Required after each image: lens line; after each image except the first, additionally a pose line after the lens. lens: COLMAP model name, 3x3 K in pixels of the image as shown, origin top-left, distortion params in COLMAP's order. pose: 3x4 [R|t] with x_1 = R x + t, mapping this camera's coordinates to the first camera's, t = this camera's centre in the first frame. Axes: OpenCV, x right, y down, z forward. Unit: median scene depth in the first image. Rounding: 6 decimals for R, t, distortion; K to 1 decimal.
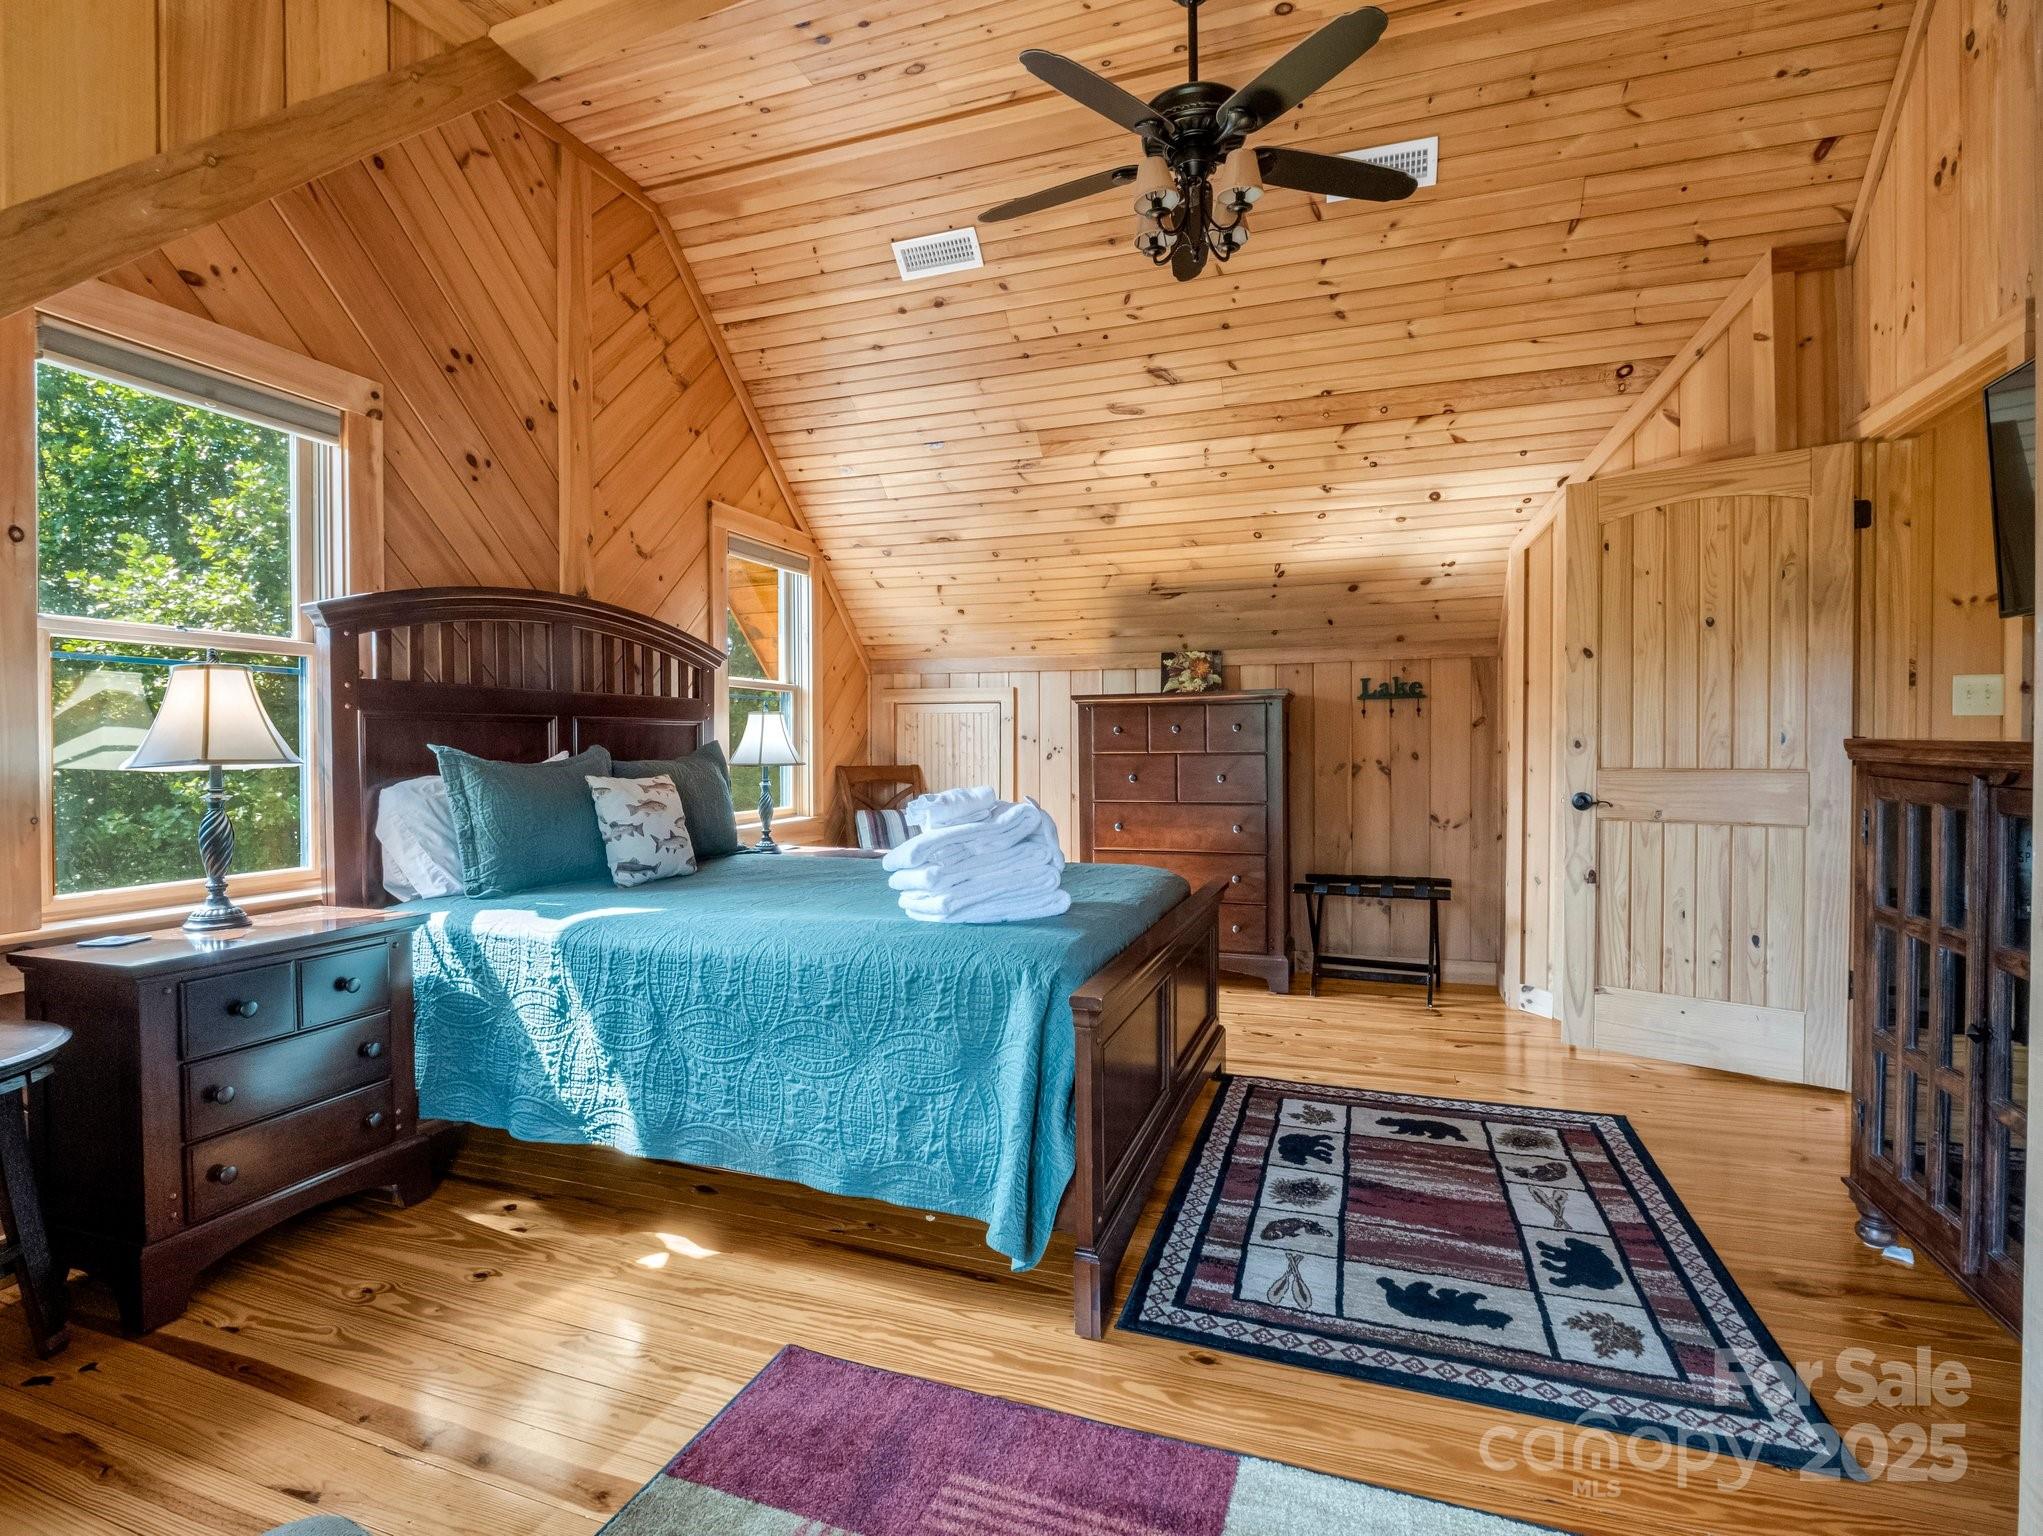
lens RADIAL K [[1056.0, 0, 1021.5], [0, 1056.0, 768.0], [0, 0, 1]] dist [-0.003678, -0.001000]
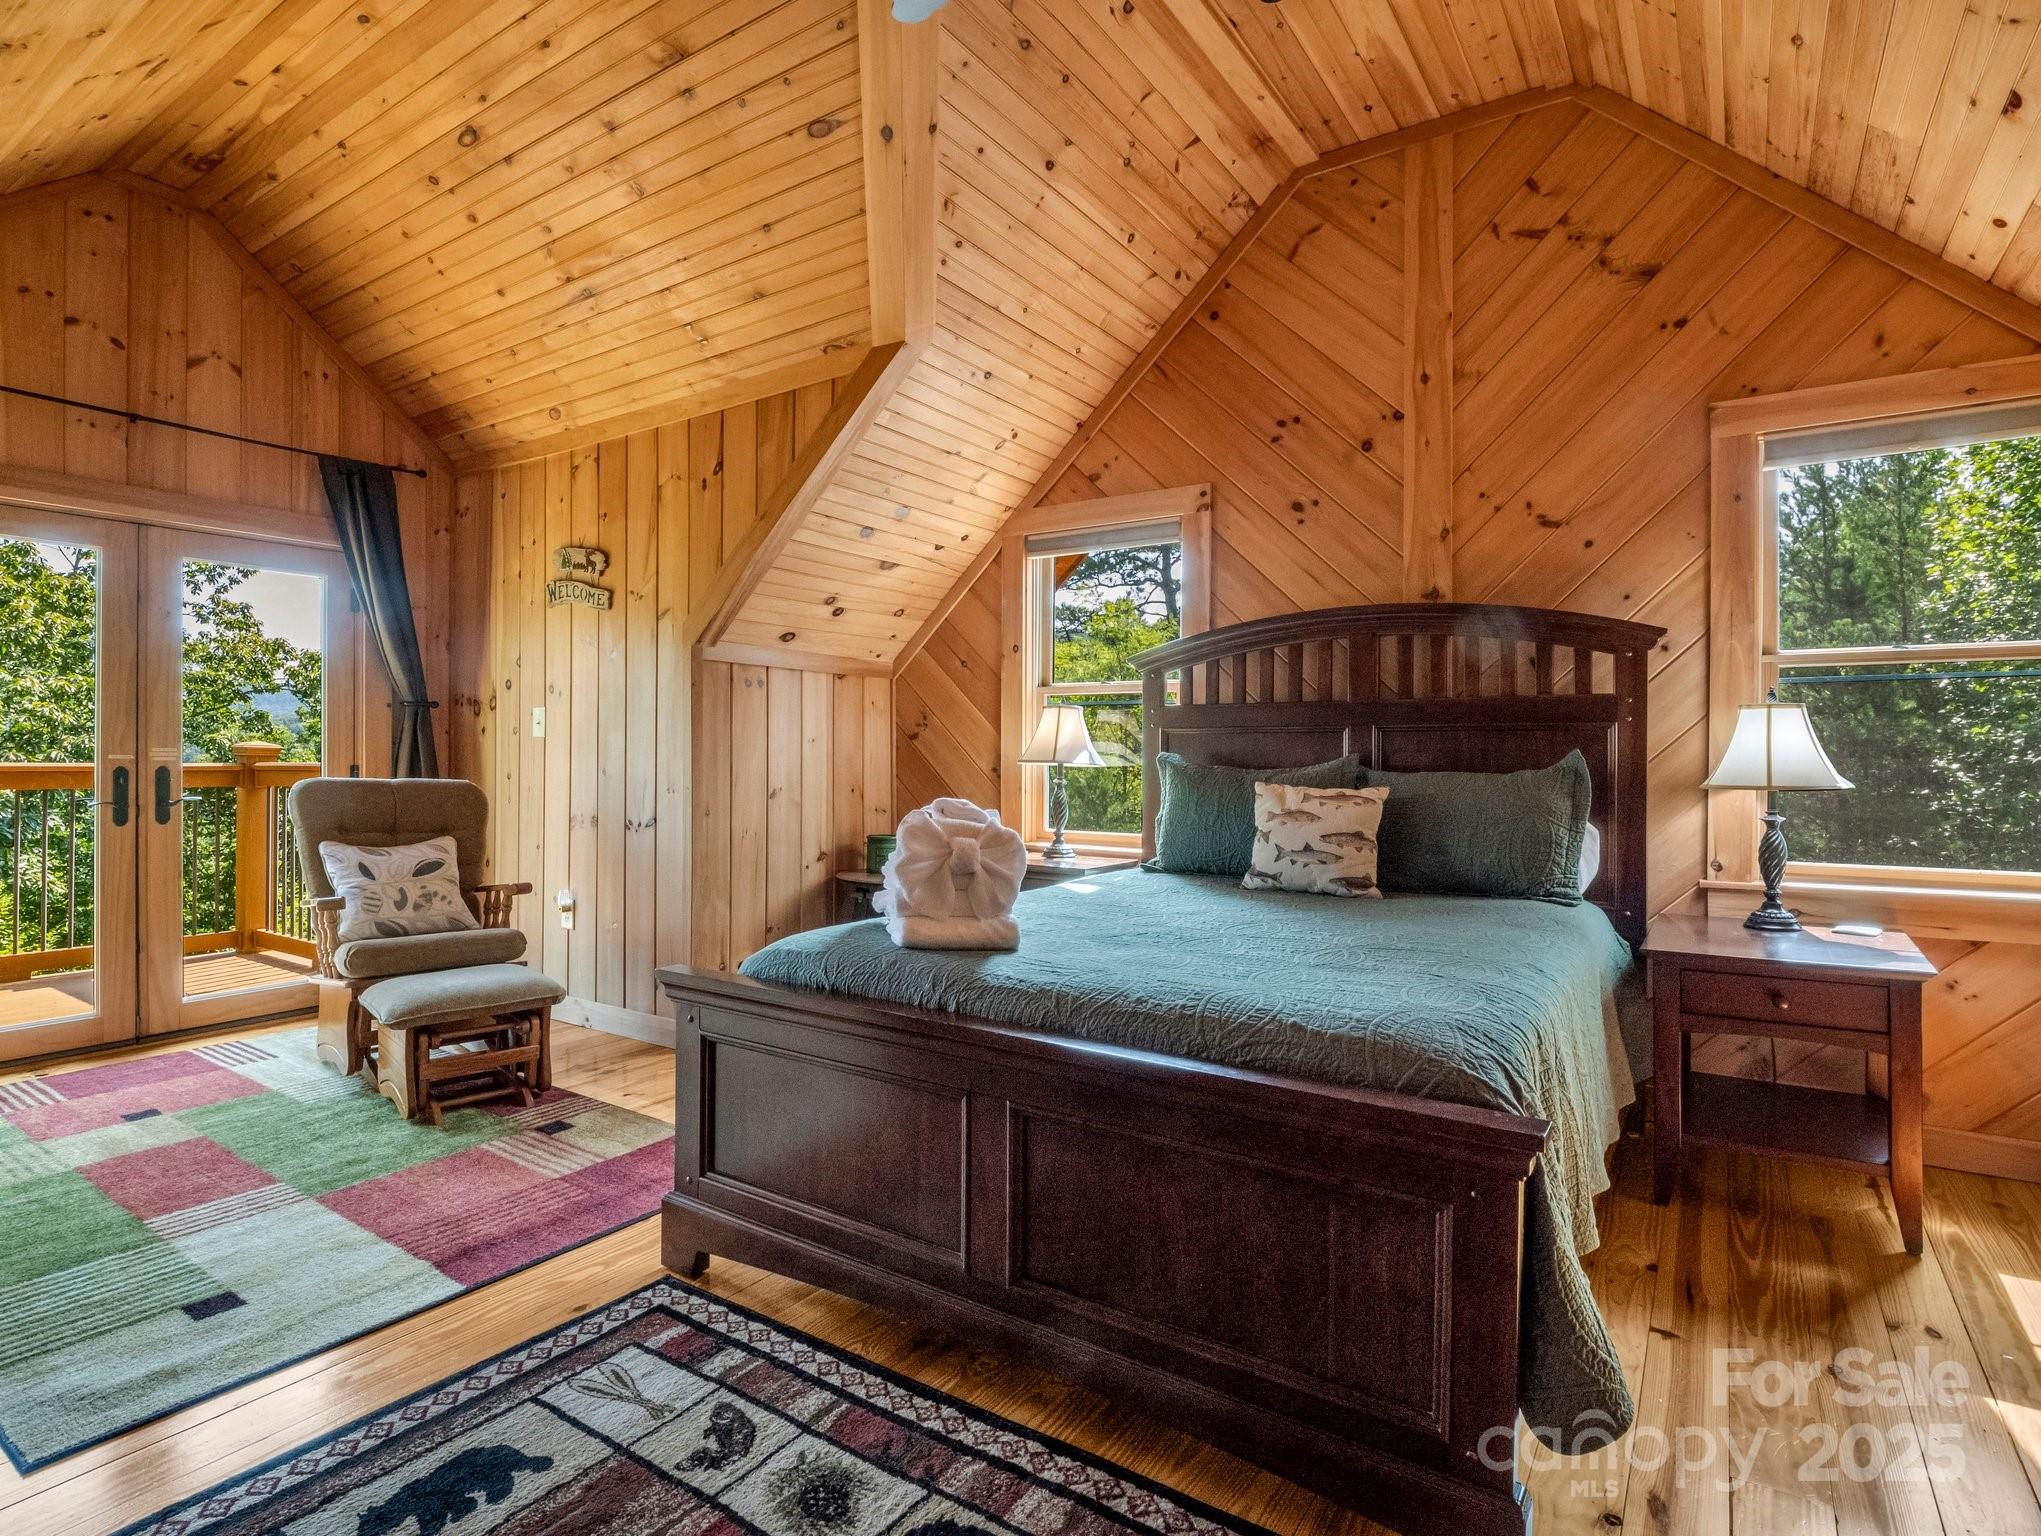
lens RADIAL K [[1018.7, 0, 1013.4], [0, 1018.7, 745.9], [0, 0, 1]] dist [-0.000629, -0.000579]
pose [[-0.252919, -0.001250, -0.967487, 0.754225], [-0.027172, 0.999614, 0.005812, -0.032540], [0.967106, 0.027759, -0.252856, 1.168485]]
